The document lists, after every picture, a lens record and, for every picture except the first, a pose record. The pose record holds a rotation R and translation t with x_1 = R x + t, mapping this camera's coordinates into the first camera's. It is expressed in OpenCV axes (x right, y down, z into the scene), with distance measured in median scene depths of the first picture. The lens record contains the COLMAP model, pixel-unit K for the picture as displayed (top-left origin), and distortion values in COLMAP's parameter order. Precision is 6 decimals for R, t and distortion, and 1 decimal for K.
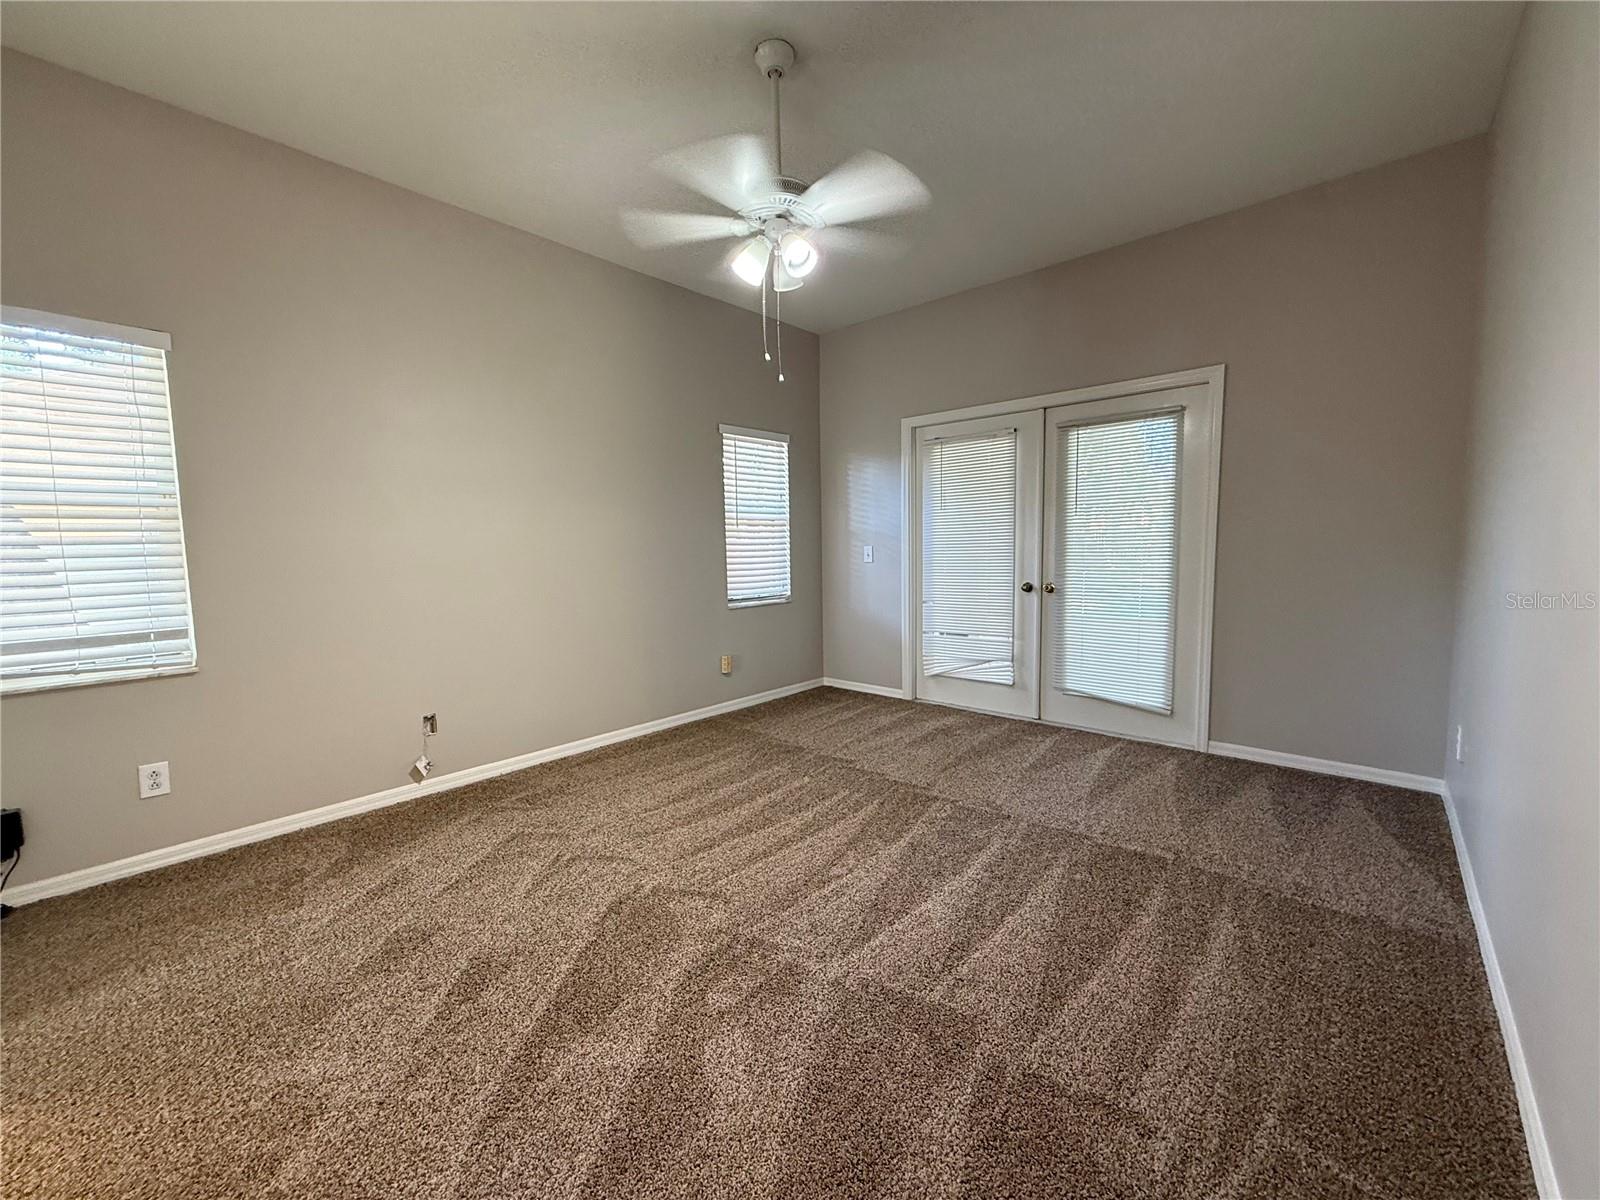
lens RADIAL K [[637.2, 0, 801.0], [0, 637.2, 602.9], [0, 0, 1]] dist [-0.001368, 0.000536]
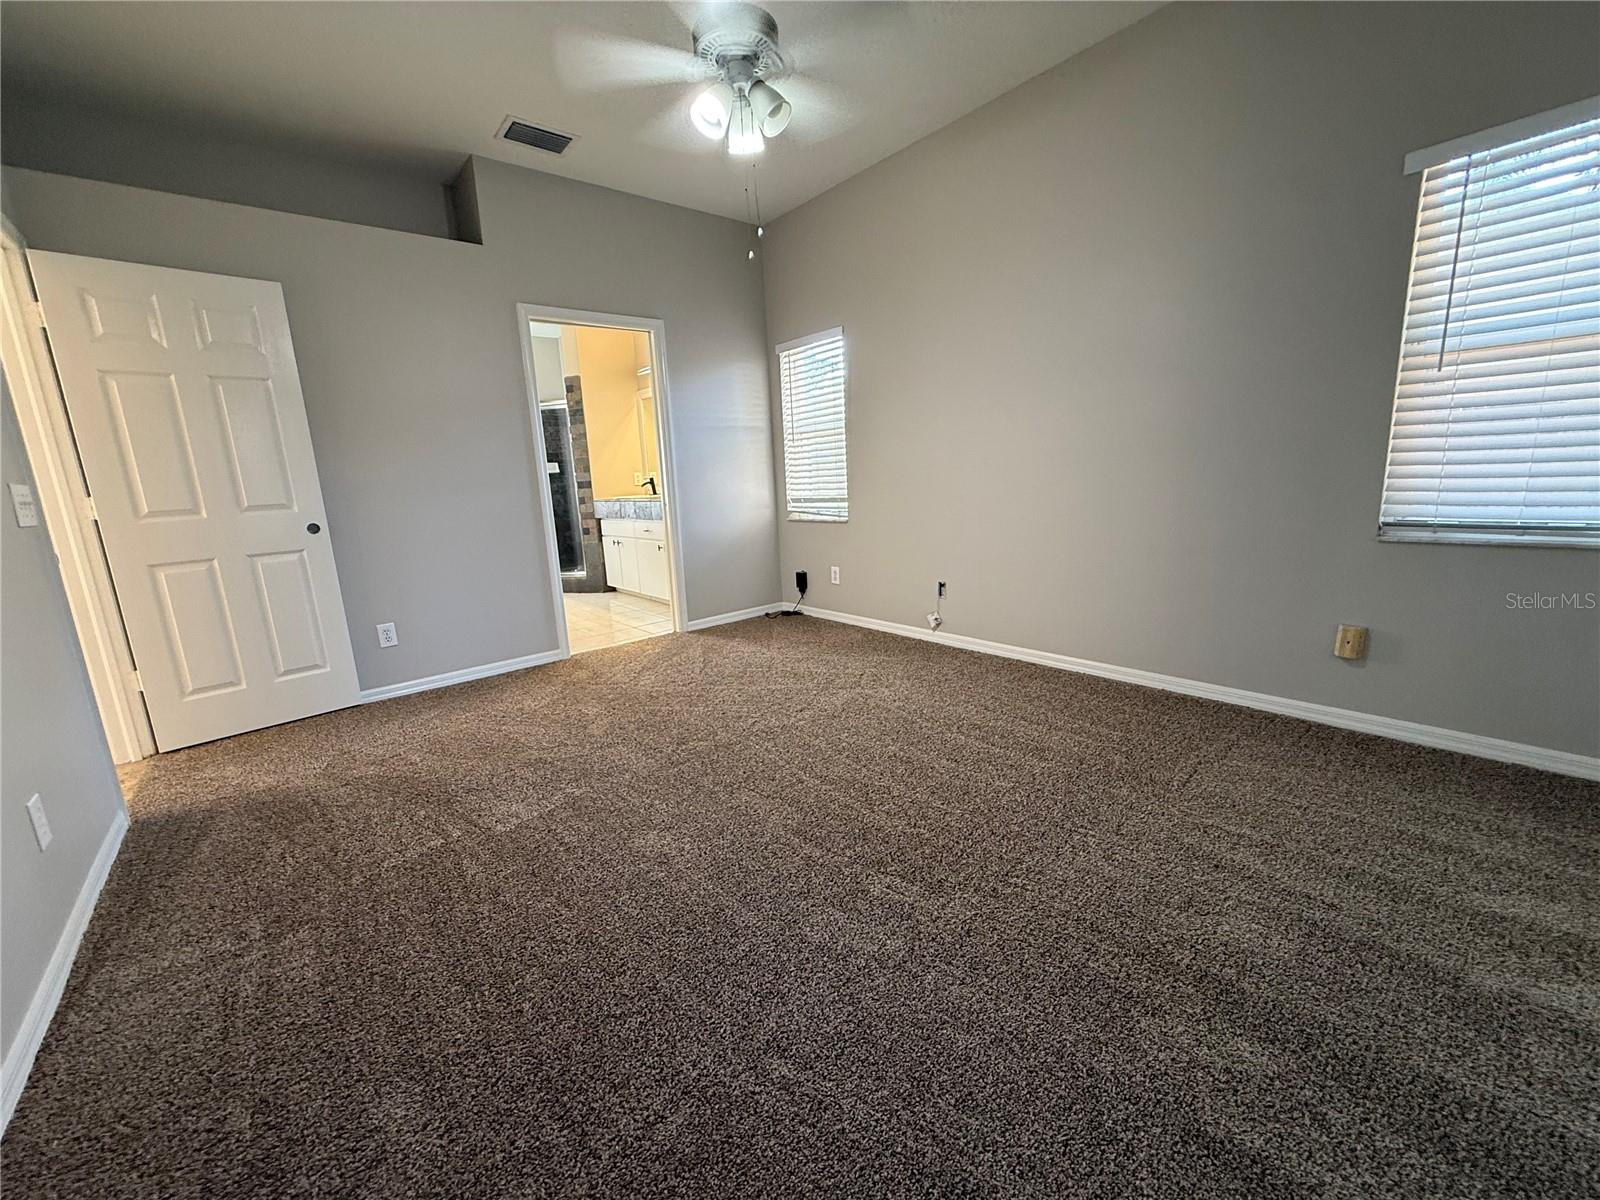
lens RADIAL K [[637.2, 0, 800.8], [0, 637.2, 598.6], [0, 0, 1]] dist [-0.001368, 0.000536]
pose [[-0.139237, 0.217546, -0.966068, 0.583458], [-0.037716, 0.973698, 0.224700, -0.054691], [0.989541, 0.067723, -0.127370, 0.770421]]
